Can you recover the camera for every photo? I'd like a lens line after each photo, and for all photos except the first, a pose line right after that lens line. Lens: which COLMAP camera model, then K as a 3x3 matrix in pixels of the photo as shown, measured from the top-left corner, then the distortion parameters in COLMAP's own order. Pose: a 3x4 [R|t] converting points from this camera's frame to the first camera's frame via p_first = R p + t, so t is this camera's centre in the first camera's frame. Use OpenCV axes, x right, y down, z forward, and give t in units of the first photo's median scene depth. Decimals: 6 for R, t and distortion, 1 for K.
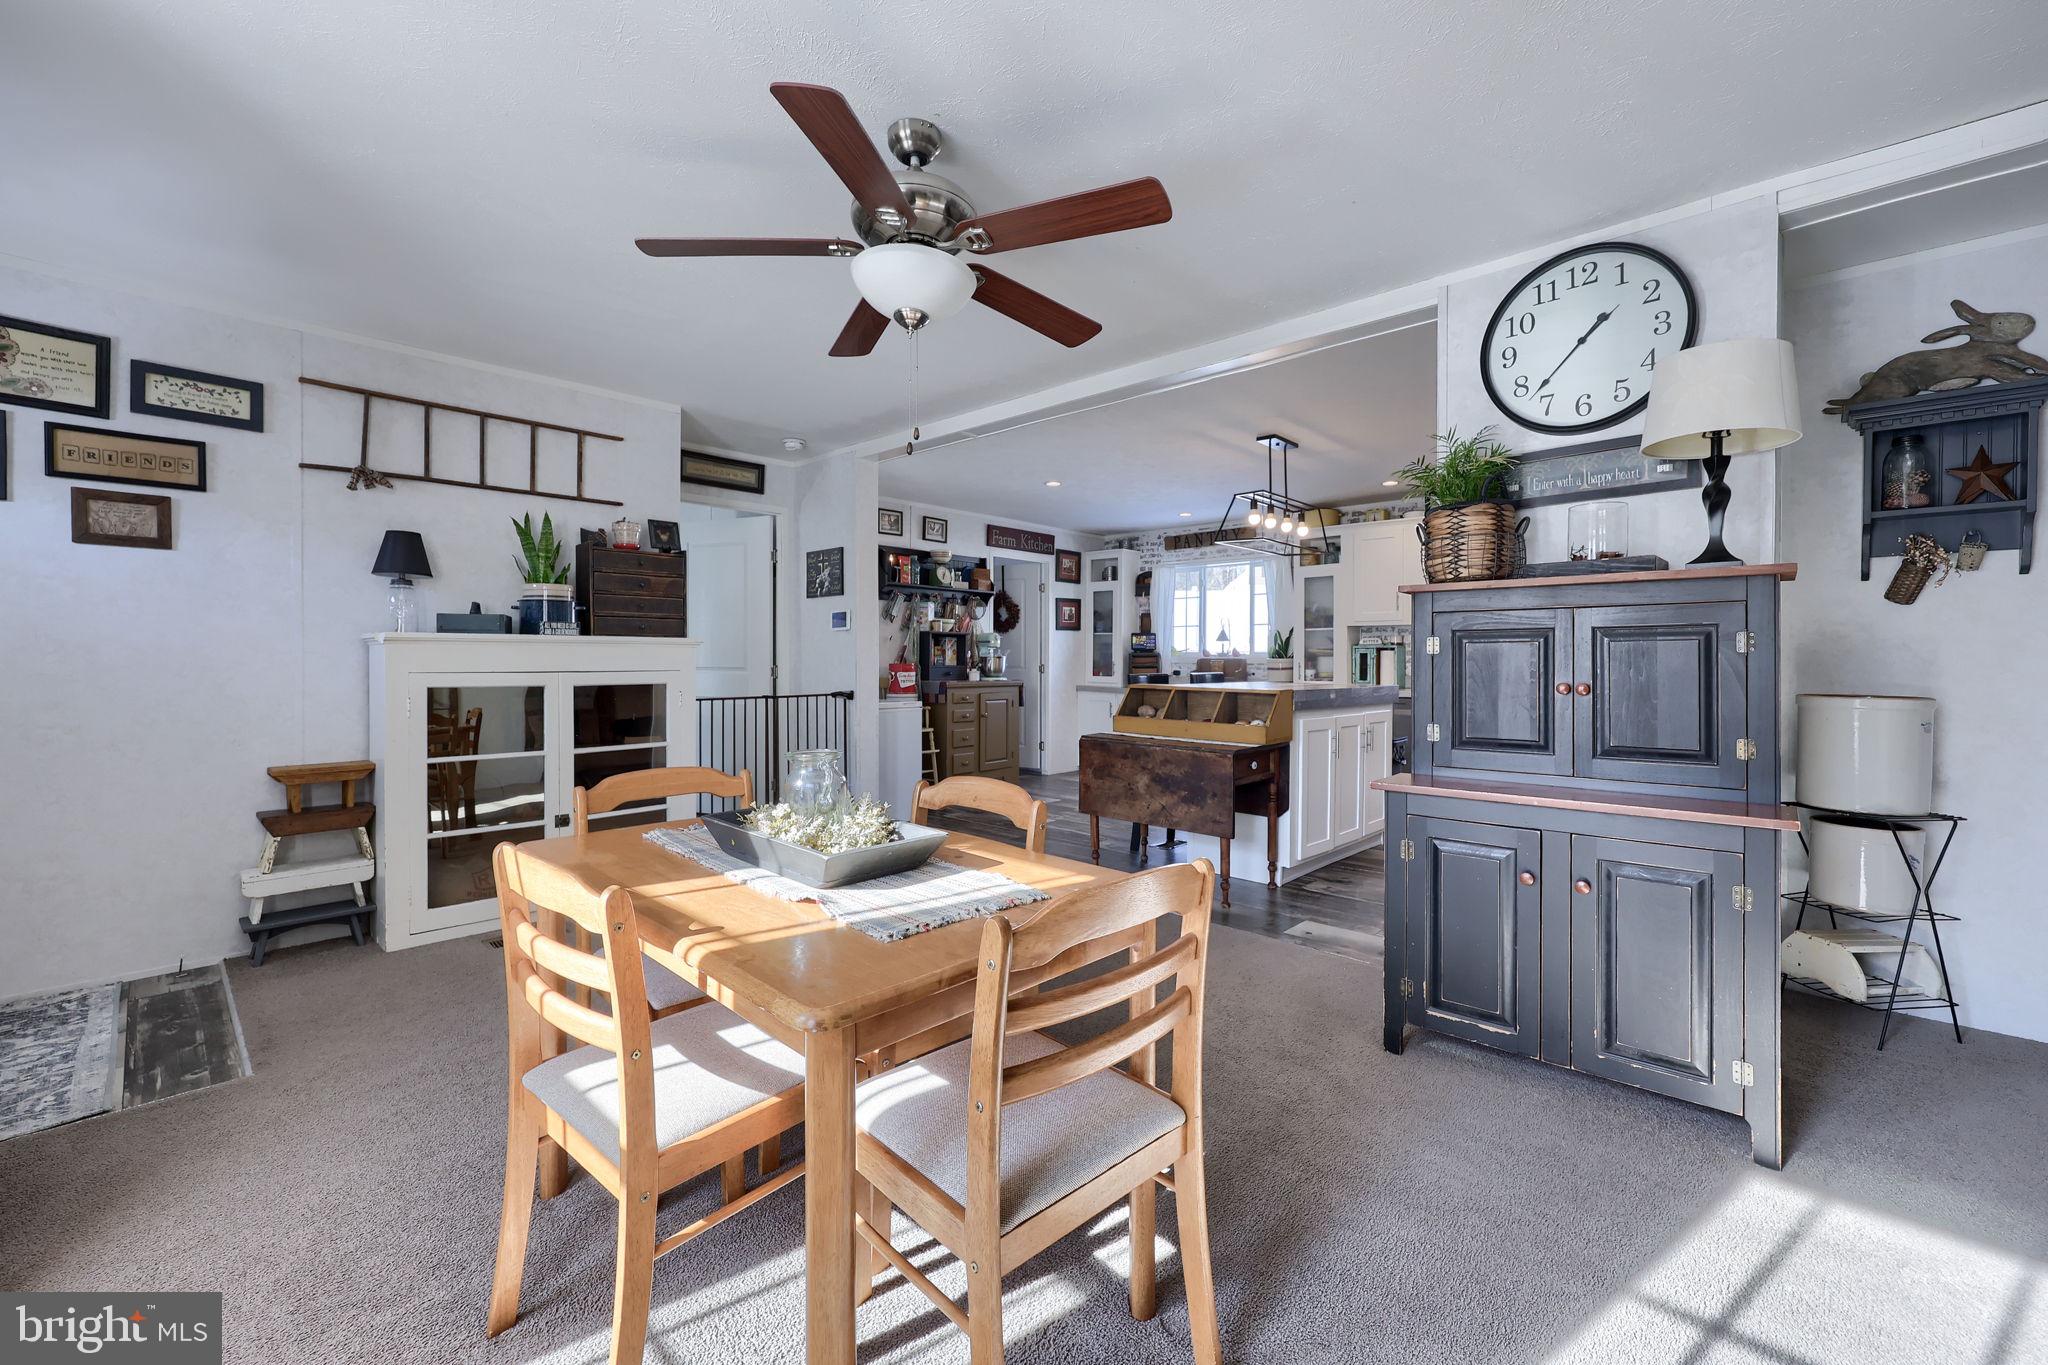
lens RADIAL K [[820.1, 0, 1021.2], [0, 820.1, 665.0], [0, 0, 1]] dist [-0.002344, 0.000721]
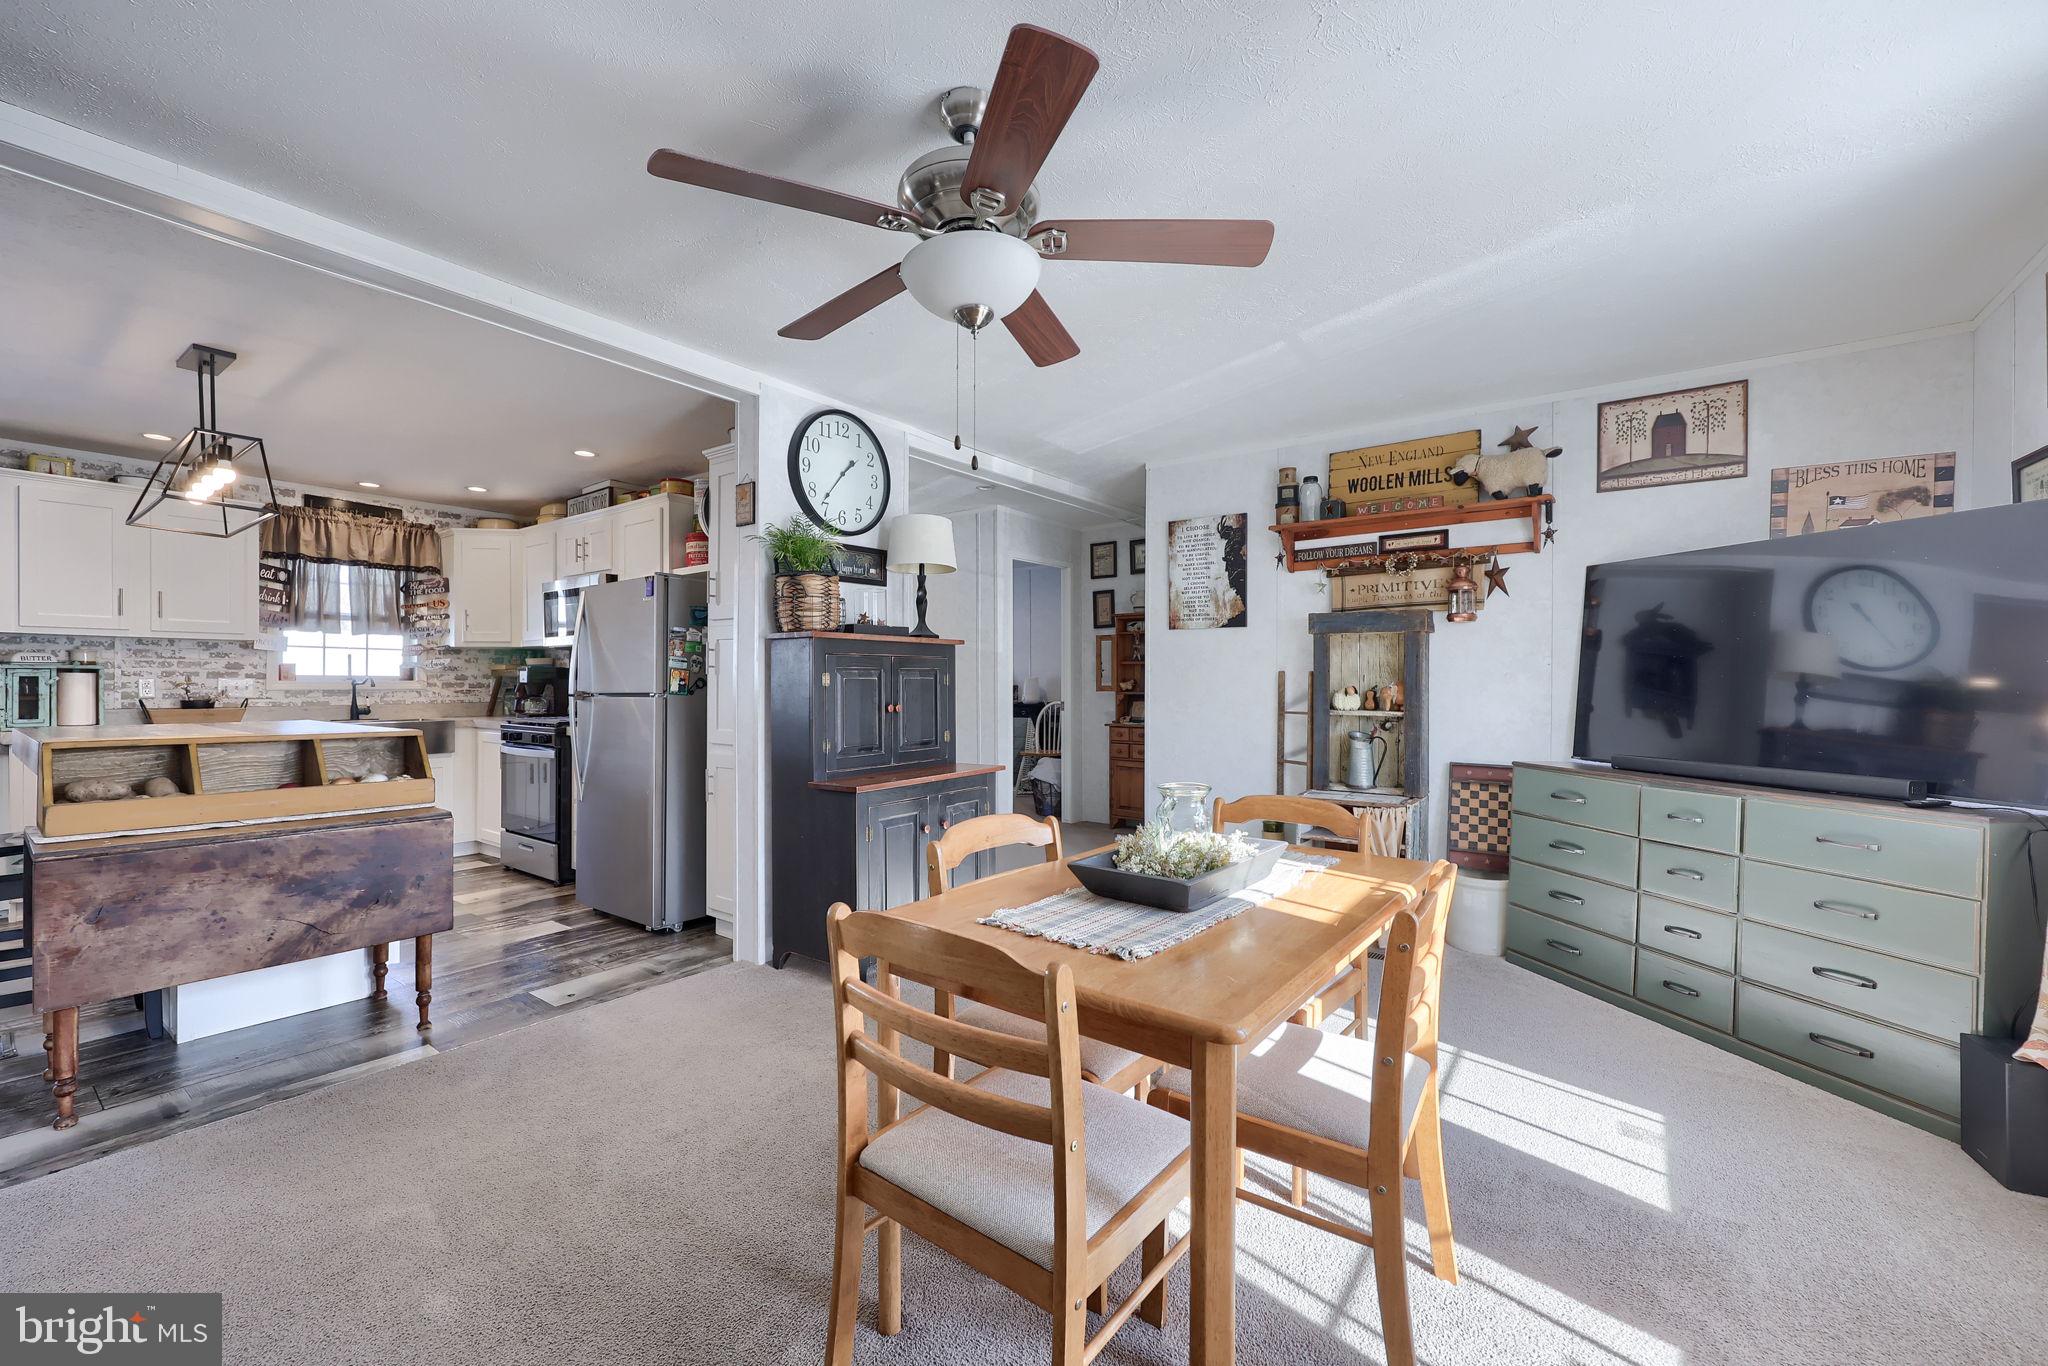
lens RADIAL K [[820.1, 0, 1021.1], [0, 820.1, 683.9], [0, 0, 1]] dist [-0.002344, 0.000721]
pose [[-0.123793, -0.005242, 0.992294, -0.479163], [0.004972, 0.999970, 0.005903, -0.013392], [-0.992296, 0.005664, -0.123763, 0.499010]]
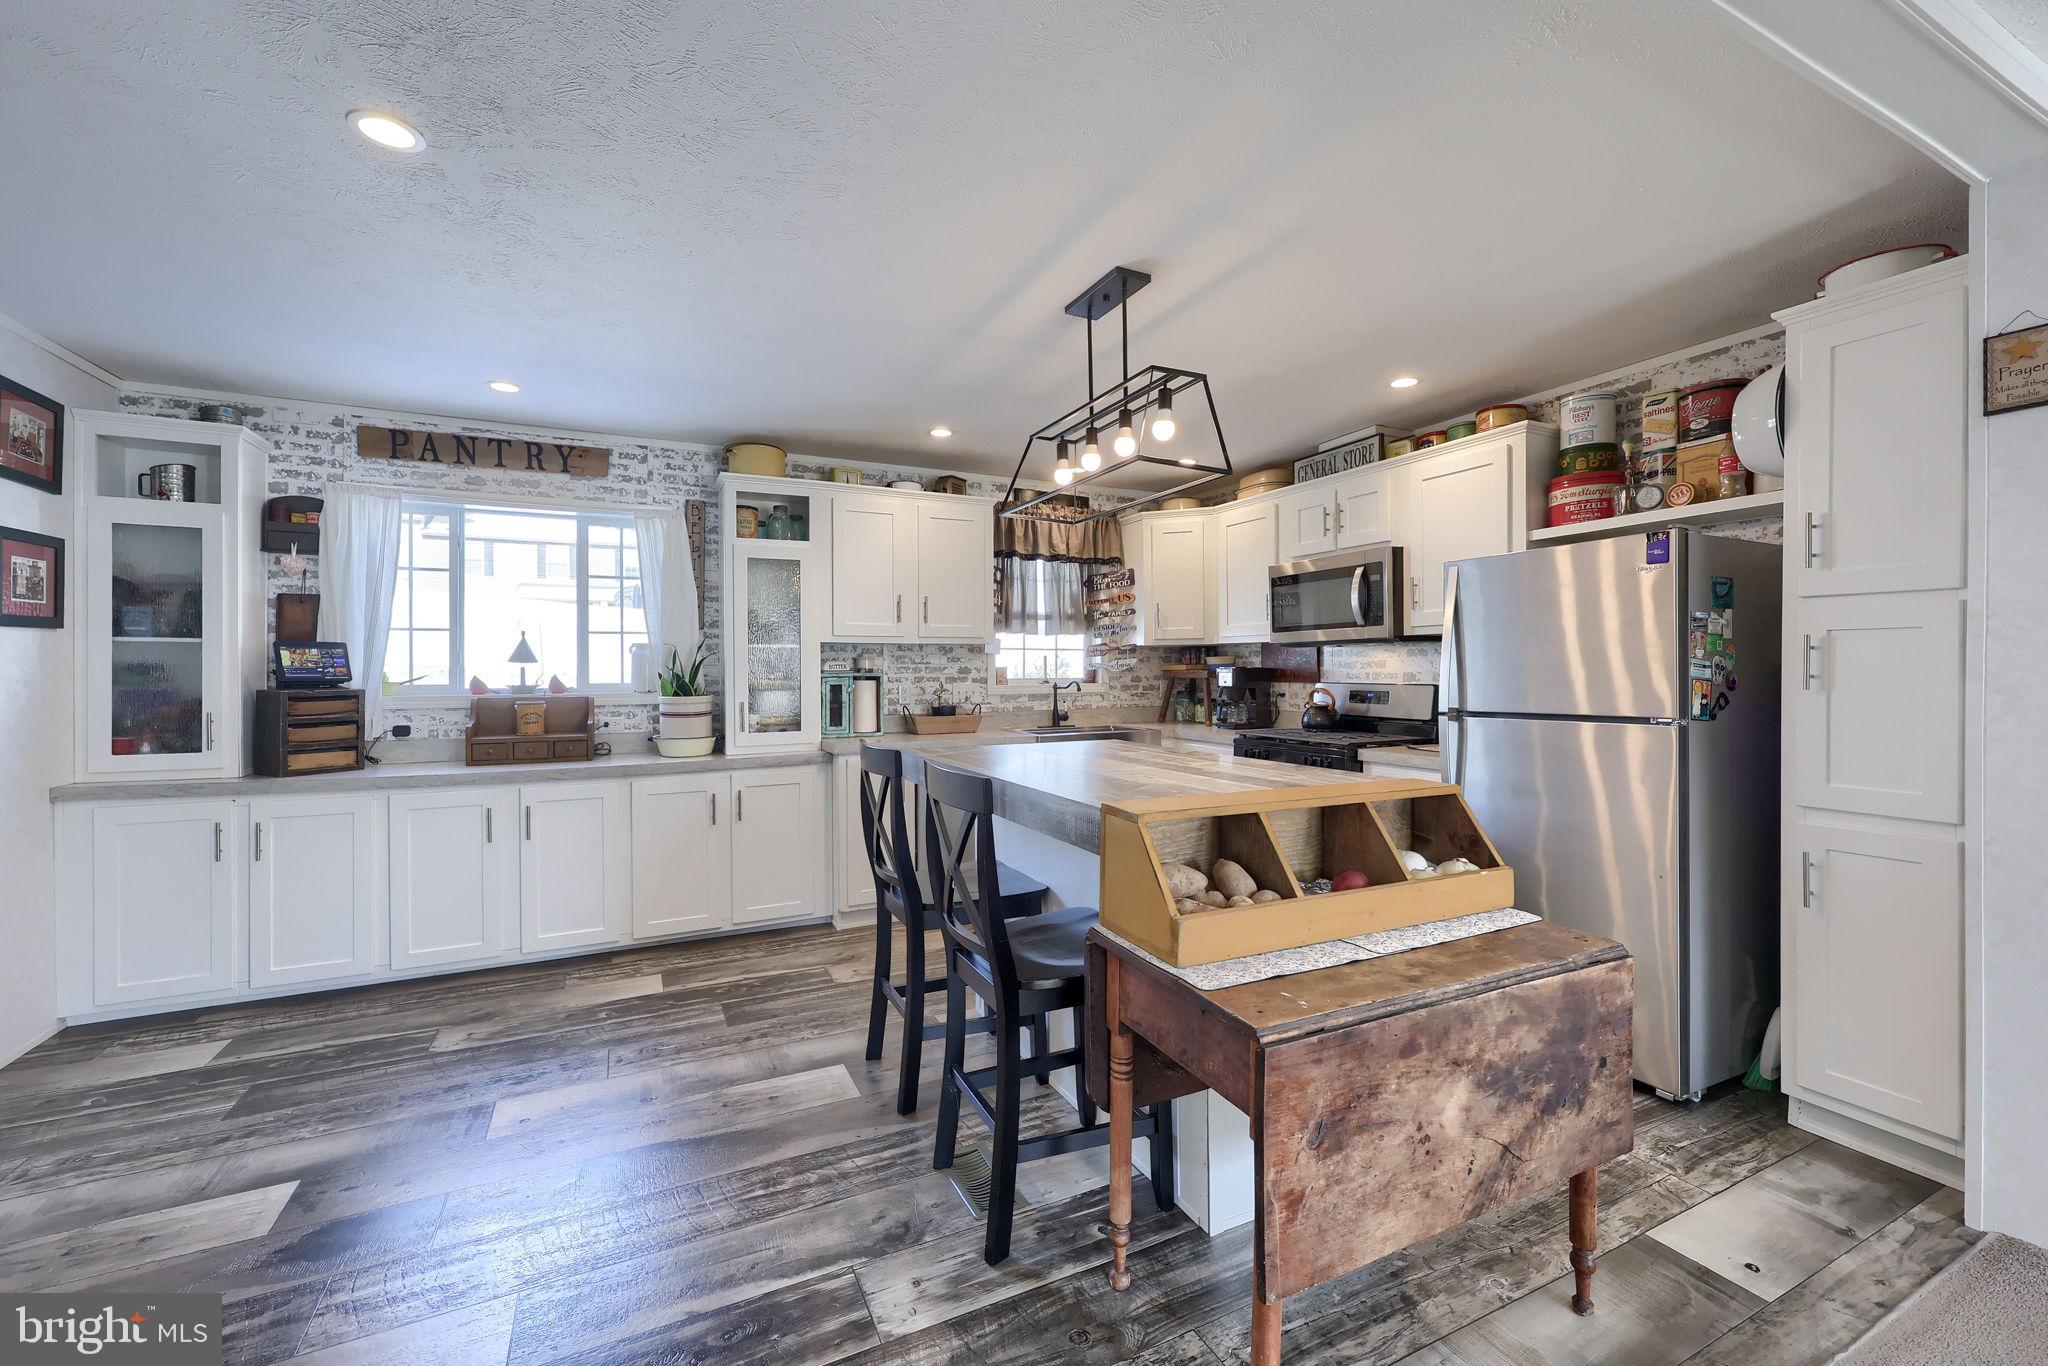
lens RADIAL K [[820.1, 0, 1021.6], [0, 820.1, 675.3], [0, 0, 1]] dist [-0.002344, 0.000721]
pose [[0.349692, -0.013096, 0.936773, -0.221715], [0.013598, 0.999868, 0.008903, -0.040053], [-0.936766, 0.009625, 0.349824, 0.995701]]
